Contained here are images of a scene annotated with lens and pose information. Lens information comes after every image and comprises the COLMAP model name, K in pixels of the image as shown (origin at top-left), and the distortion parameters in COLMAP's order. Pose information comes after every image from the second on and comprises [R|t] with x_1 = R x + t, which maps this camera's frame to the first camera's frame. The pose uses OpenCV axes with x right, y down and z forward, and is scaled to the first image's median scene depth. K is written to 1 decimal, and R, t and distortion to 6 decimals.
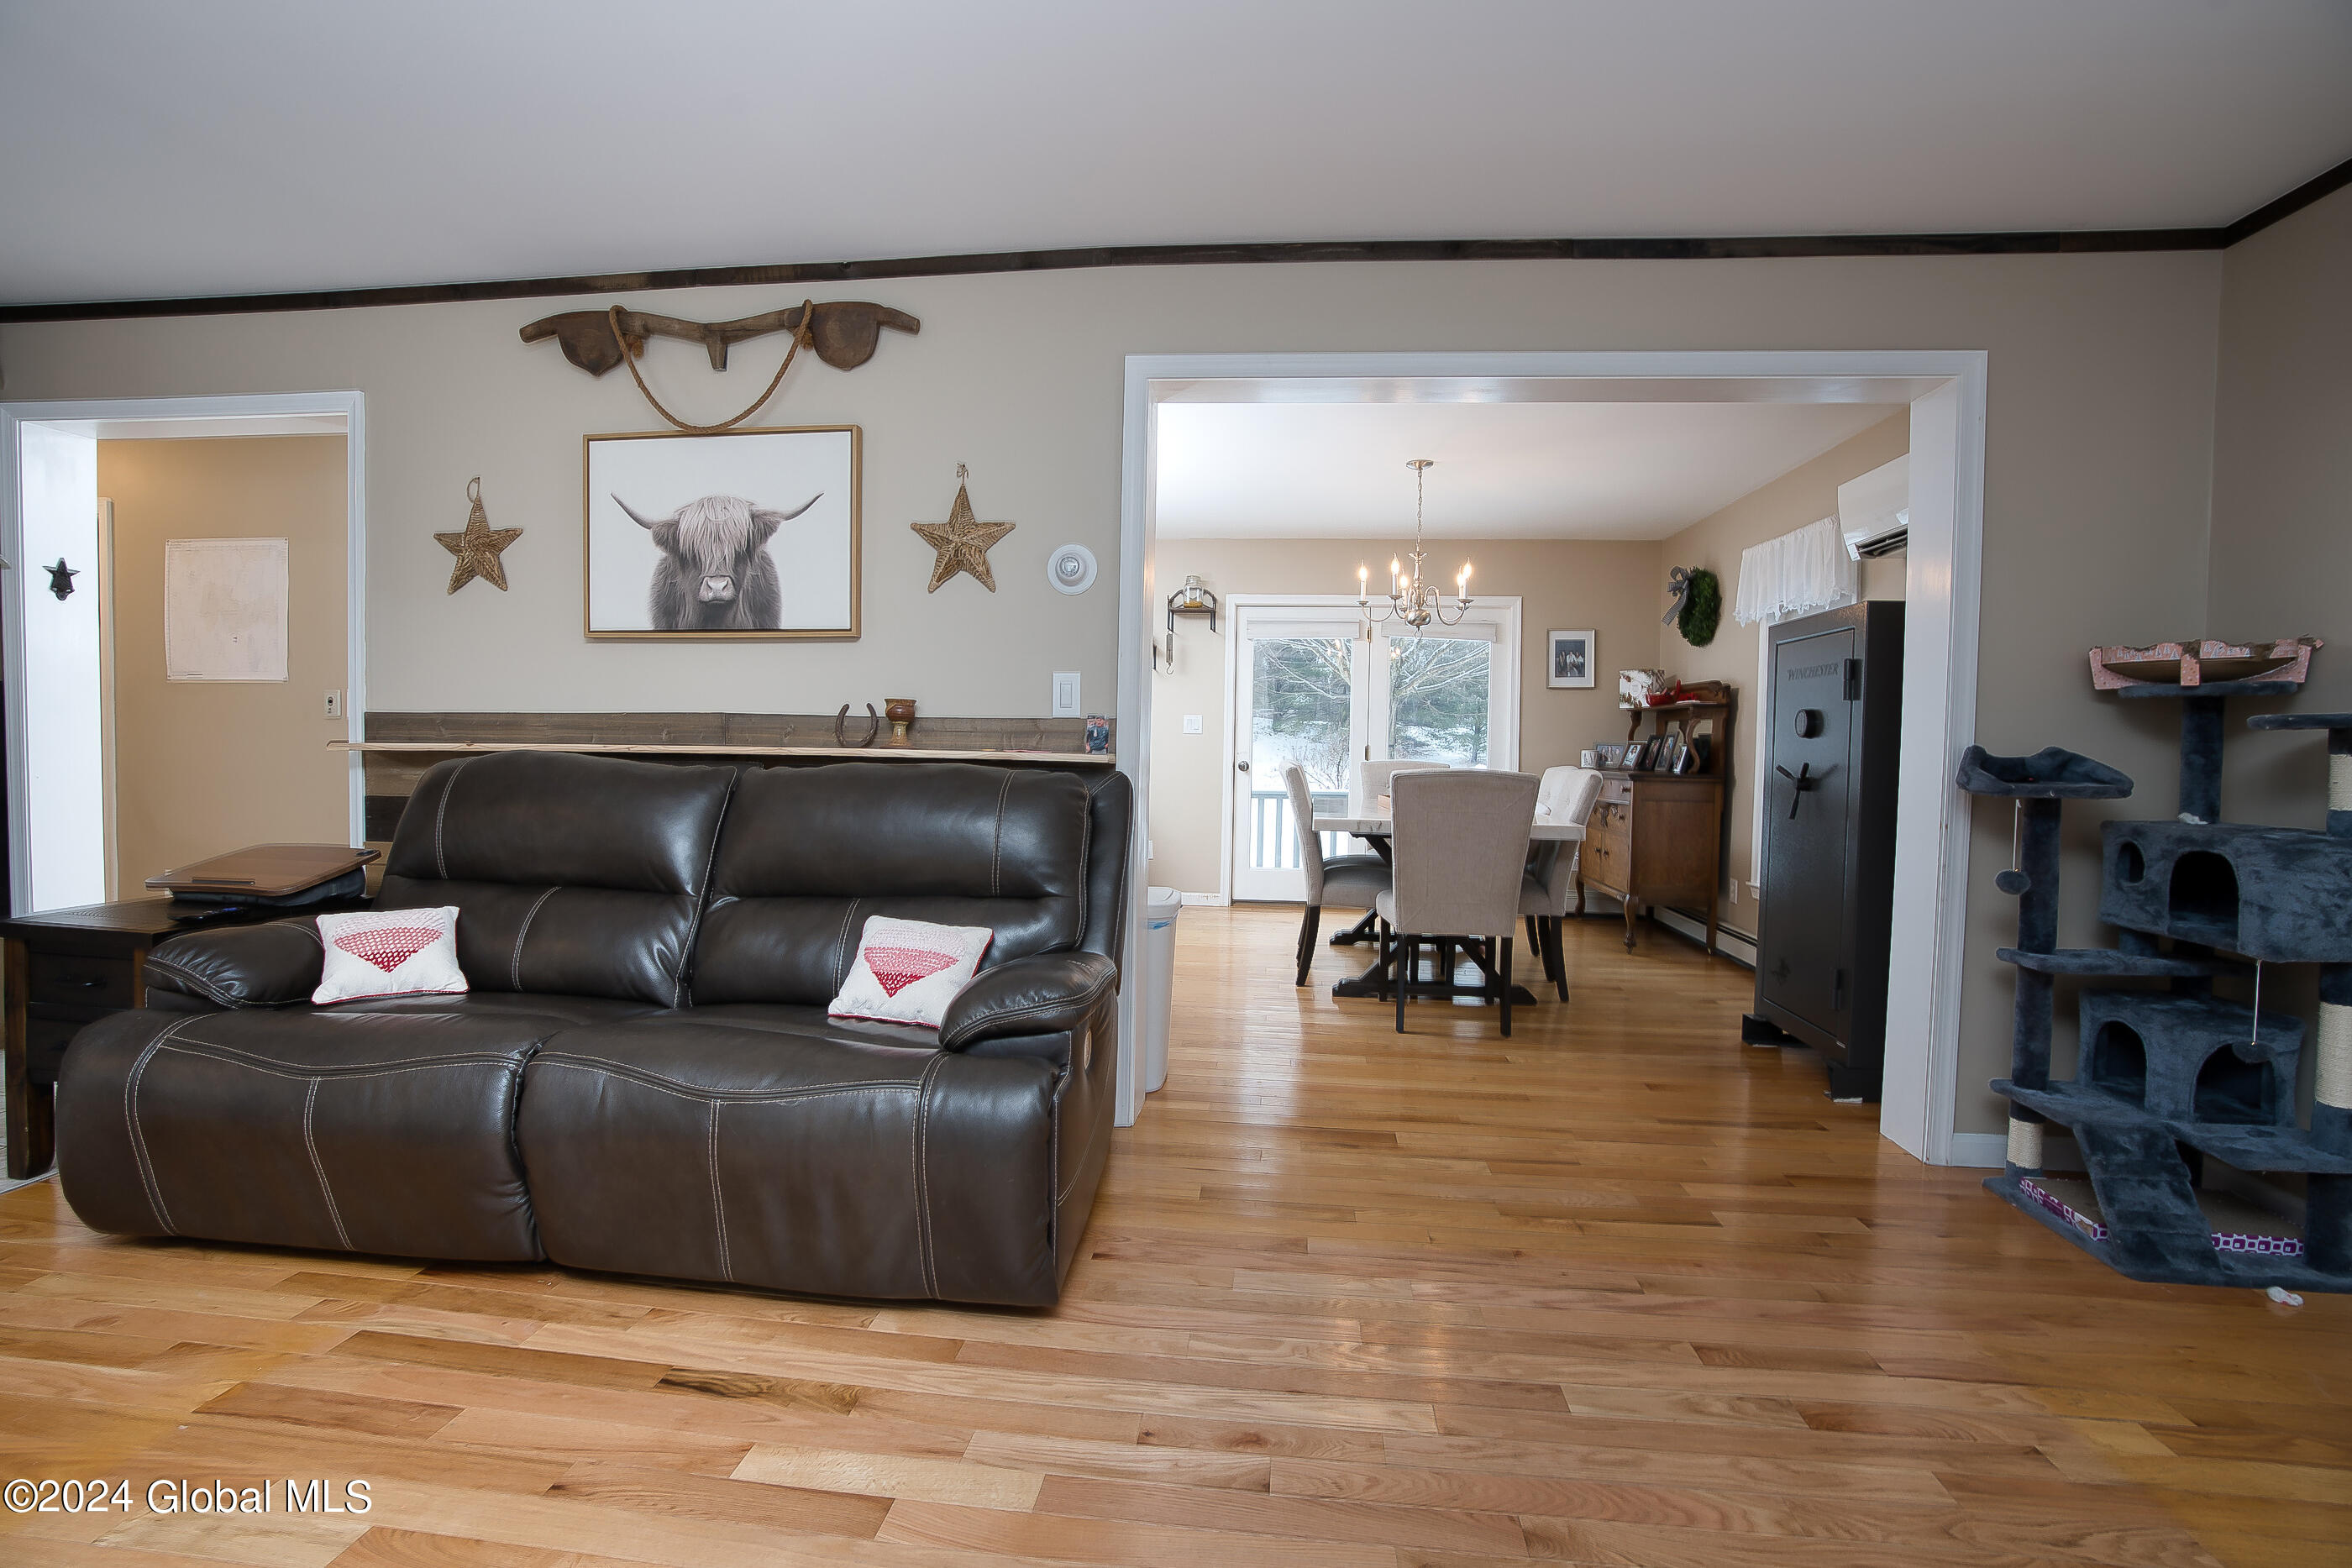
lens RADIAL K [[1072.9, 0, 1175.9], [0, 1072.9, 789.3], [0, 0, 1]] dist [-0.071345, 0.026285]
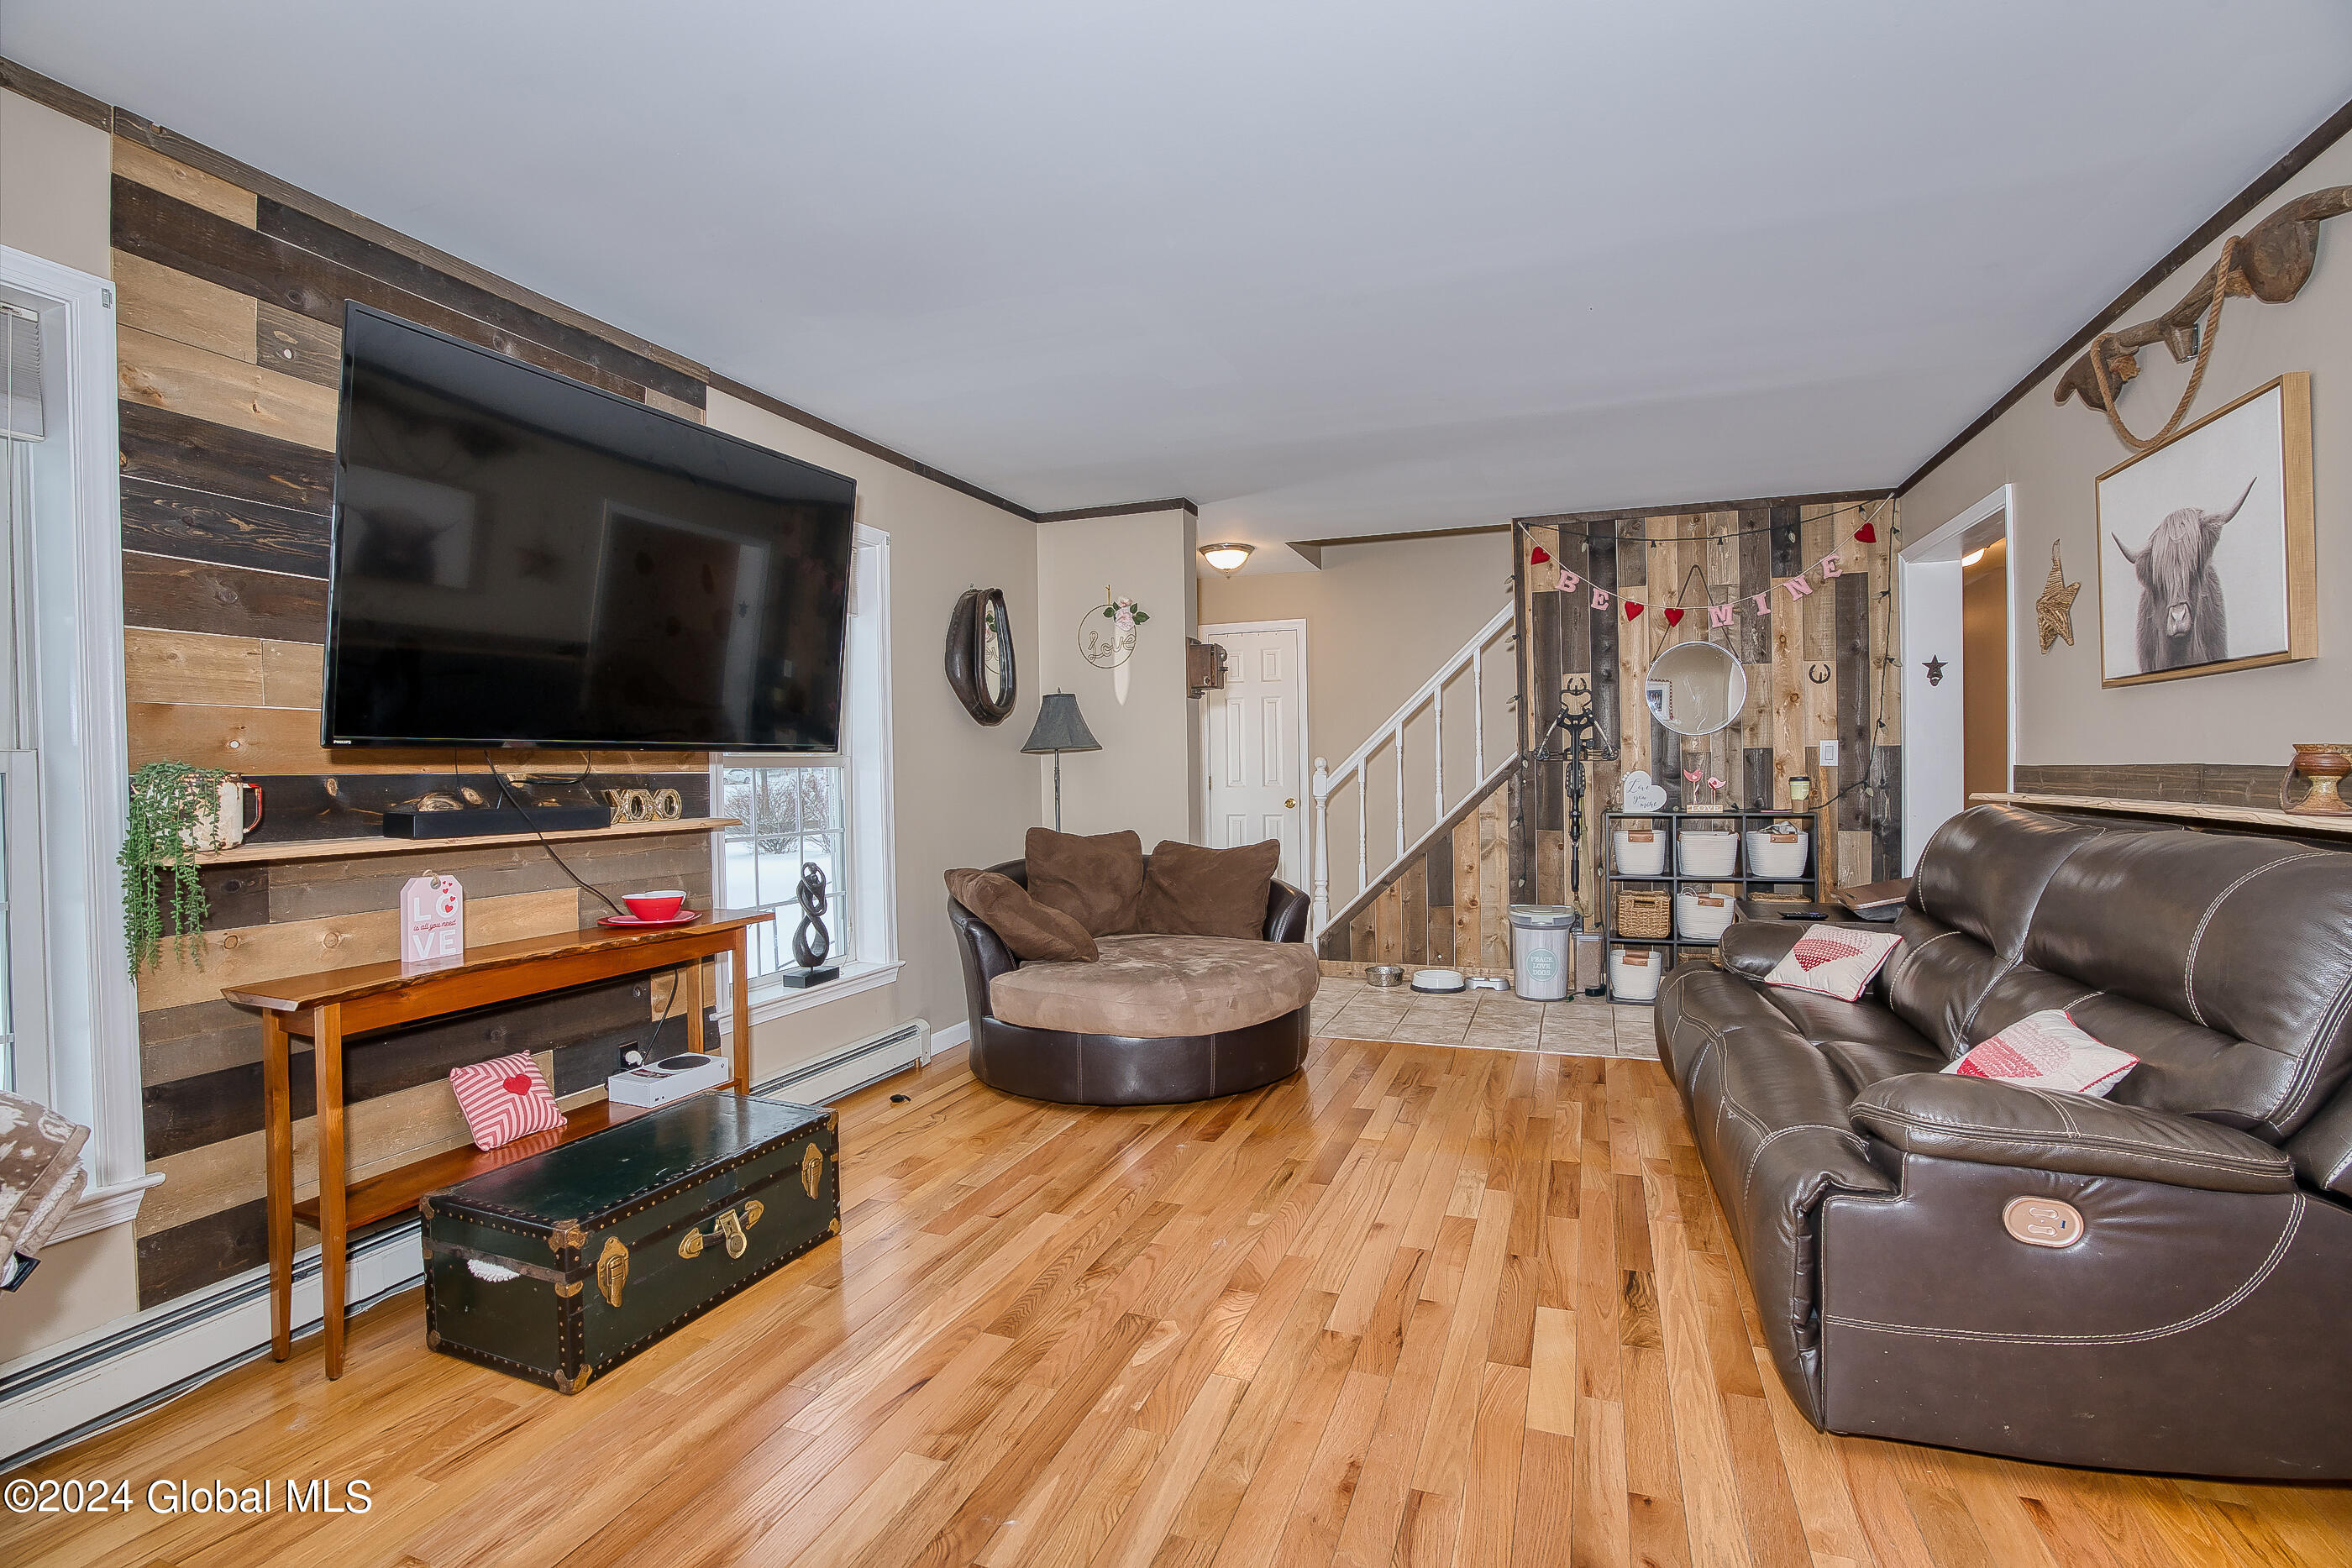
lens RADIAL K [[1074.0, 0, 1176.0], [0, 1074.0, 784.0], [0, 0, 1]] dist [-0.071674, 0.026612]
pose [[-0.249945, 0.002526, -0.968257, 0.575633], [-0.034379, 0.999343, 0.011481, -0.038768], [0.967649, 0.036158, -0.249694, 0.430082]]
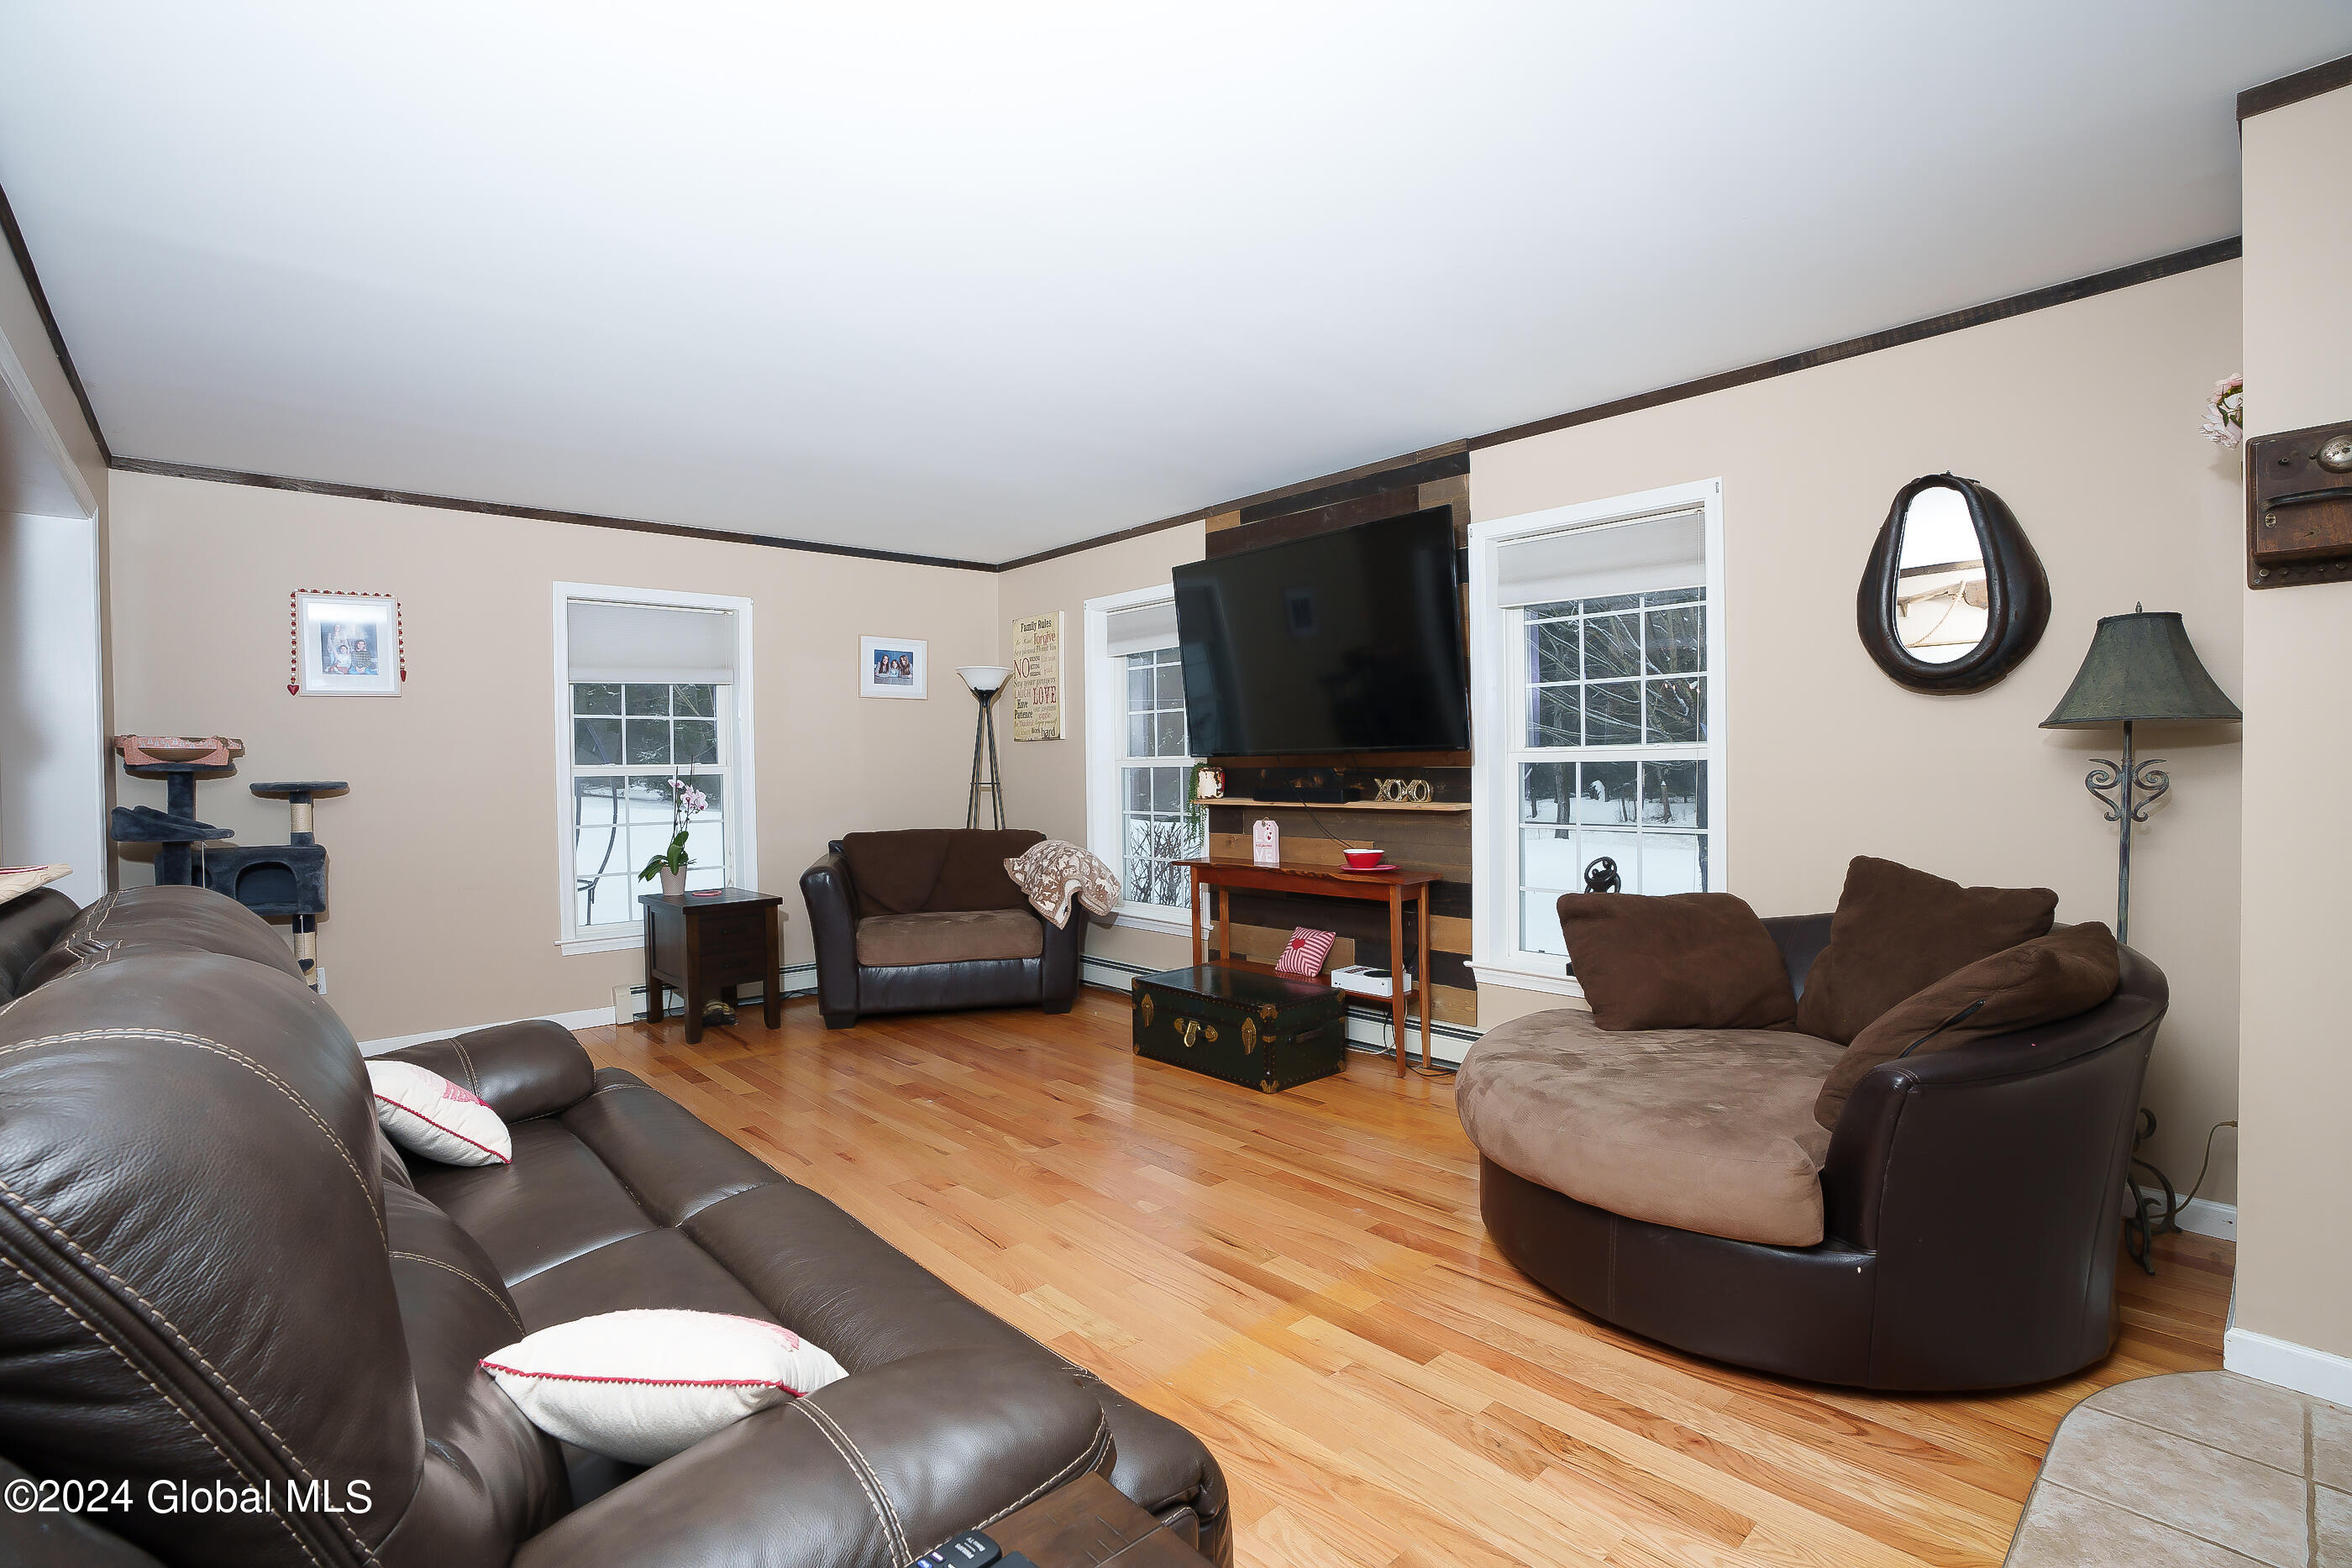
lens RADIAL K [[1074.0, 0, 1176.0], [0, 1074.0, 784.0], [0, 0, 1]] dist [-0.071674, 0.026612]
pose [[-0.752443, -0.014594, 0.658495, -0.975357], [0.033183, 0.997645, 0.060028, -0.094300], [-0.657820, 0.067018, -0.750187, 0.963510]]
